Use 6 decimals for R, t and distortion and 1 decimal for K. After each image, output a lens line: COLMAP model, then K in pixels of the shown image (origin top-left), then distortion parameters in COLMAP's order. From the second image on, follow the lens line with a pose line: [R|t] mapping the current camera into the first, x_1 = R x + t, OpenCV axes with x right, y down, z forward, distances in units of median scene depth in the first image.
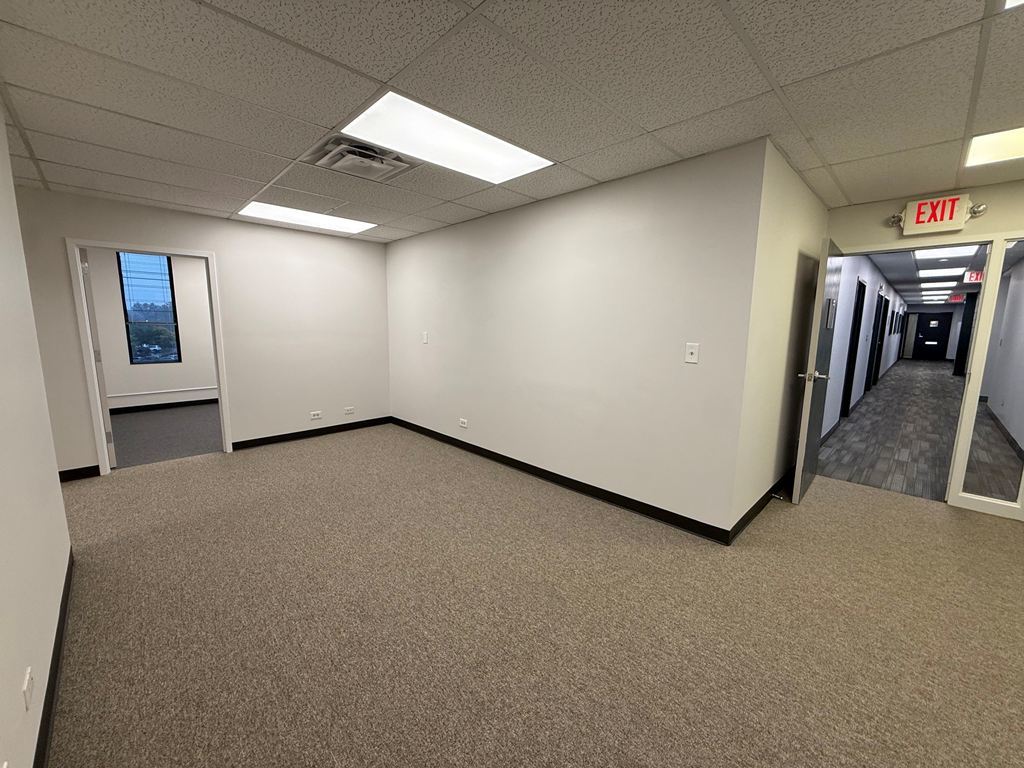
lens RADIAL K [[406.2, 0, 511.0], [0, 406.2, 383.5], [0, 0, 1]] dist [0.000707, -0.000086]
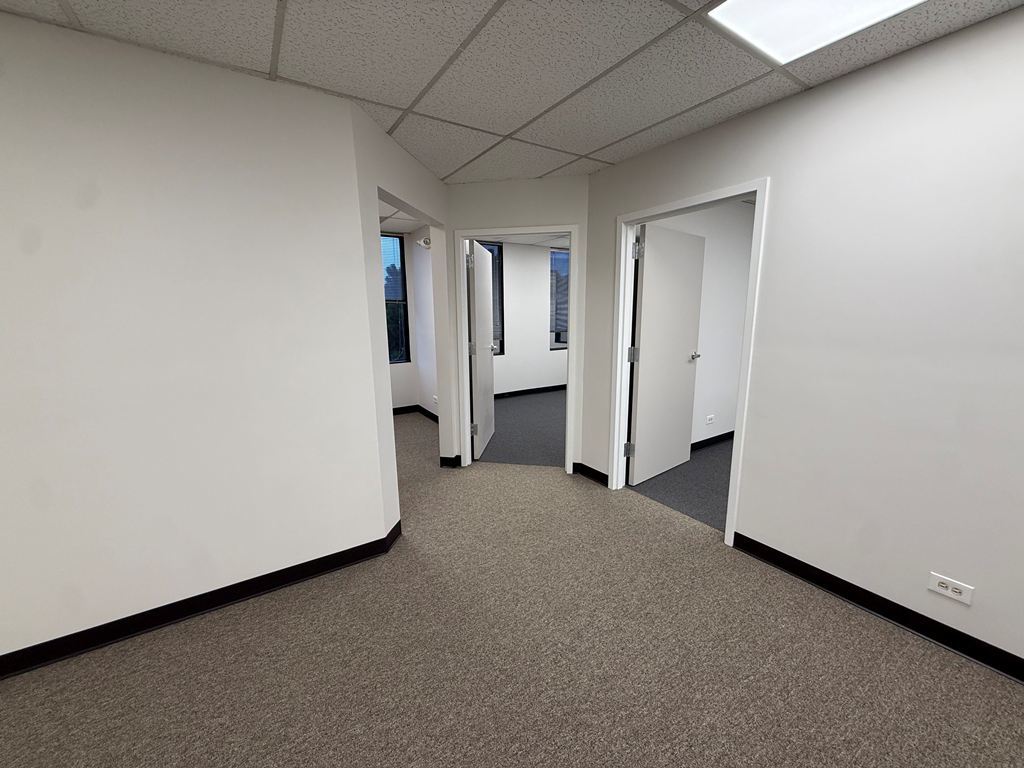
lens RADIAL K [[406.2, 0, 511.0], [0, 406.2, 383.5], [0, 0, 1]] dist [0.000707, -0.000086]
pose [[-0.200114, 0.166018, -0.965605, -0.149878], [-0.135419, 0.971394, 0.195077, -0.144450], [0.970369, 0.169799, -0.171908, 0.934568]]
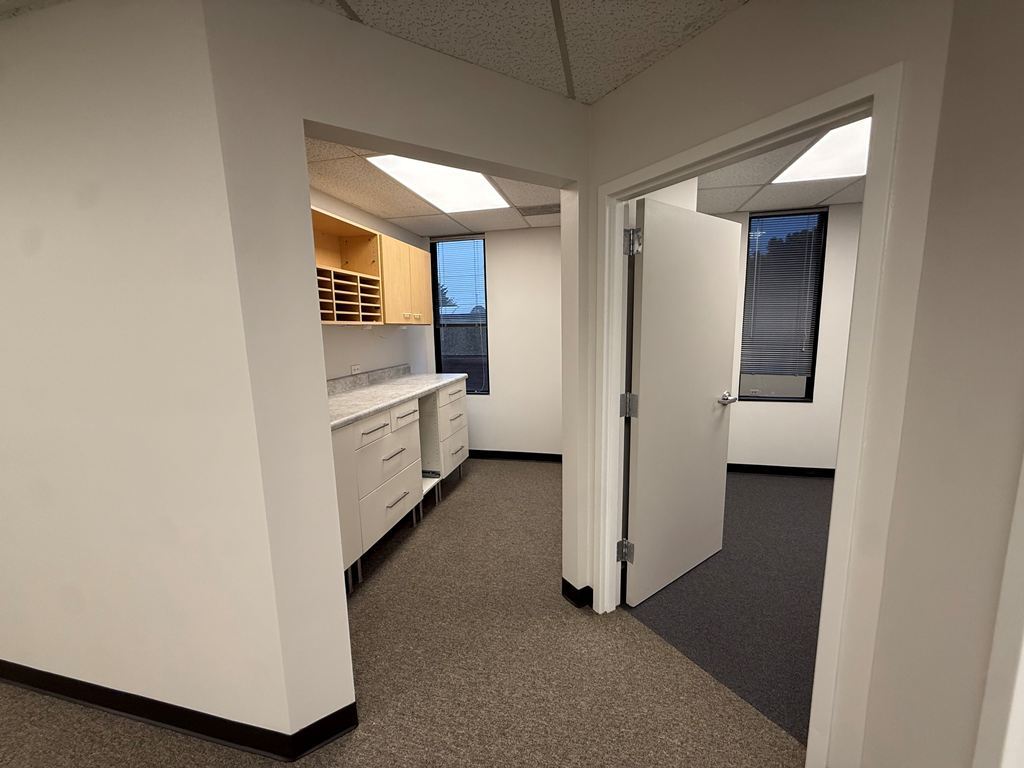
lens RADIAL K [[406.2, 0, 511.0], [0, 406.2, 383.5], [0, 0, 1]] dist [0.000707, -0.000086]
pose [[-0.850093, 0.081512, -0.520287, -0.716355], [-0.065109, 0.964102, 0.257425, -0.174794], [0.522593, 0.252710, -0.814269, 1.001644]]
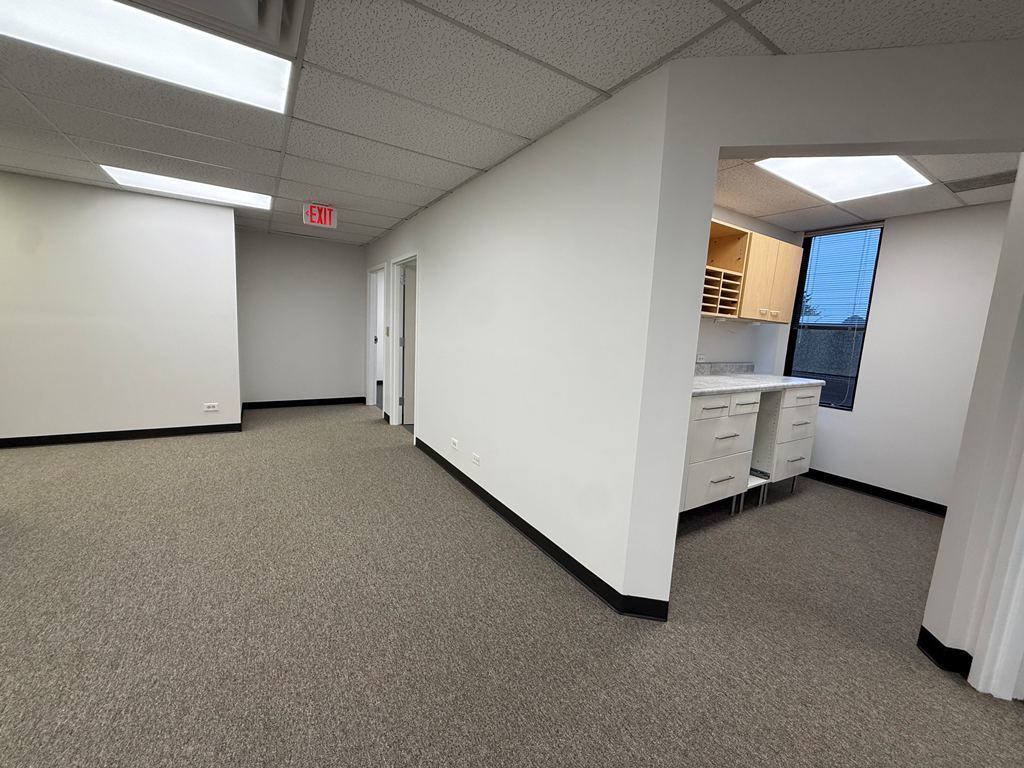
lens RADIAL K [[406.2, 0, 511.0], [0, 406.2, 383.5], [0, 0, 1]] dist [0.000707, -0.000086]
pose [[-0.974432, -0.092061, 0.204957, -0.653578], [-0.031493, 0.959161, 0.281101, -0.156295], [-0.222465, 0.267459, -0.937537, 1.126097]]
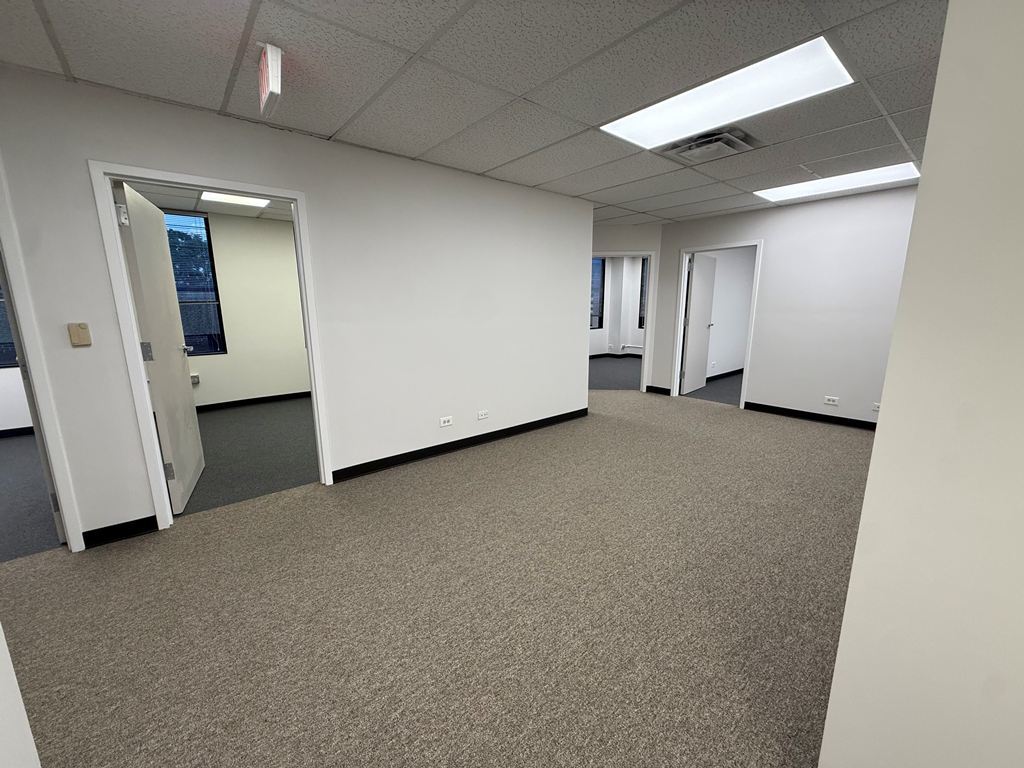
lens RADIAL K [[406.2, 0, 511.0], [0, 406.2, 383.5], [0, 0, 1]] dist [0.000707, -0.000086]
pose [[-0.084591, 0.182536, -0.979553, 0.643824], [-0.141467, 0.970918, 0.193144, -0.046553], [0.986322, 0.154913, -0.056308, 0.468903]]
